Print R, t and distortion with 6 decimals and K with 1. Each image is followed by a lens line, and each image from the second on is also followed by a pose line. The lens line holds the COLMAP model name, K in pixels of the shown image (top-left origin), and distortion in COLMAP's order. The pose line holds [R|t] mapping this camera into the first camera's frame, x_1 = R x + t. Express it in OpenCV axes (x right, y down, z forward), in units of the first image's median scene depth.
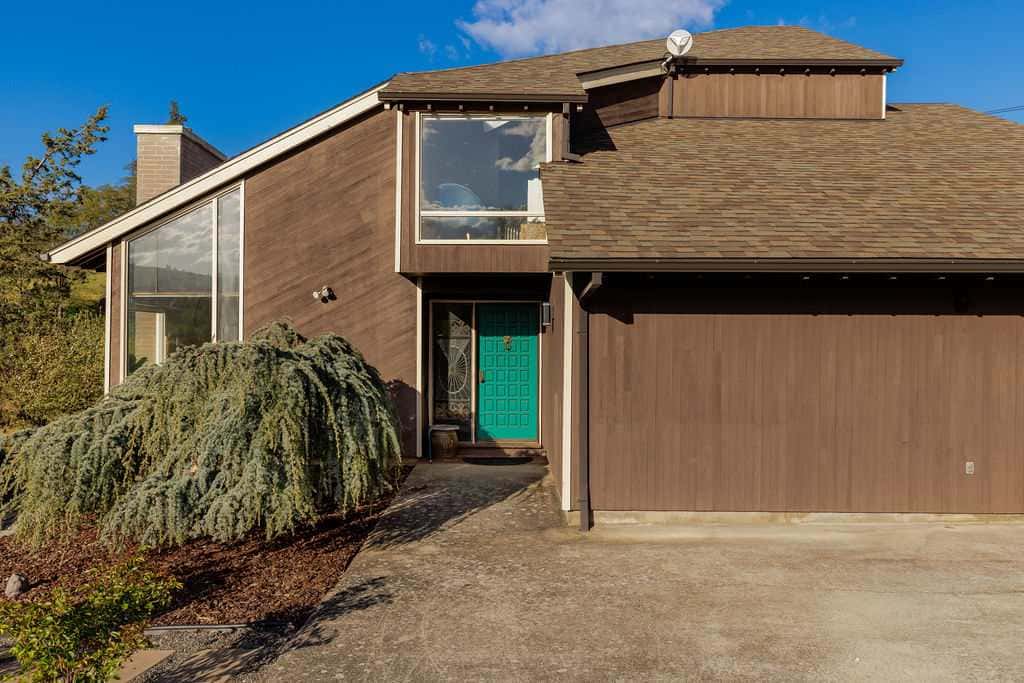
lens RADIAL K [[739.3, 0, 512.3], [0, 739.3, 344.8], [0, 0, 1]] dist [0.006841, -0.000616]
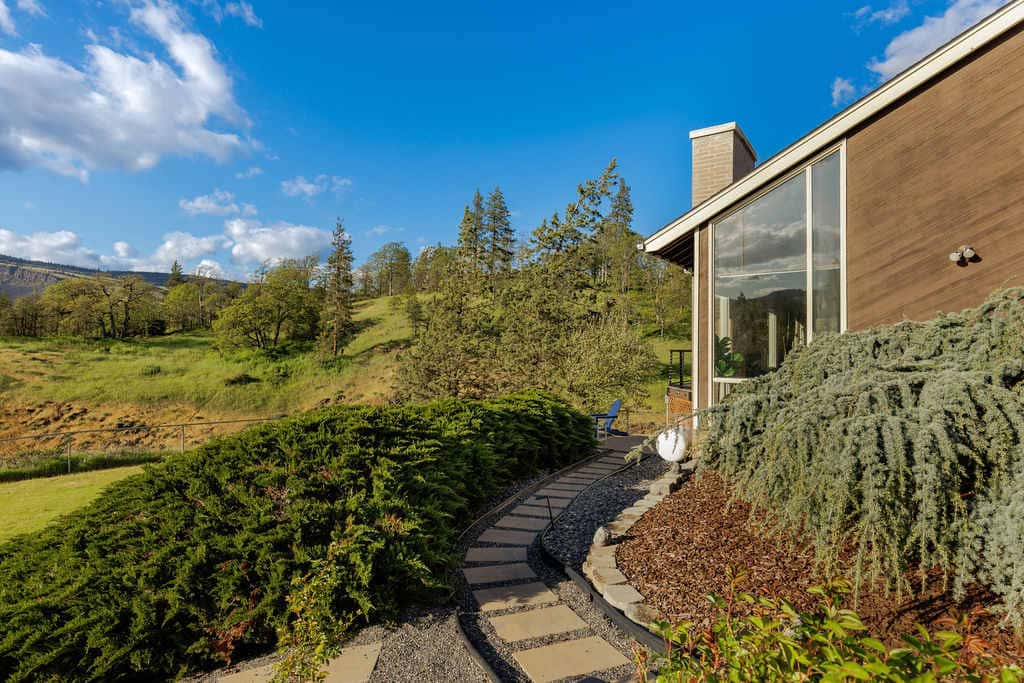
lens RADIAL K [[588.0, 0, 512.3], [0, 588.0, 340.4], [0, 0, 1]] dist [-0.000721, 0.000070]
pose [[0.802567, -0.003556, -0.596551, -0.258408], [0.000074, 0.999983, -0.005861, 0.028122], [0.596562, 0.004660, 0.802554, 0.174523]]
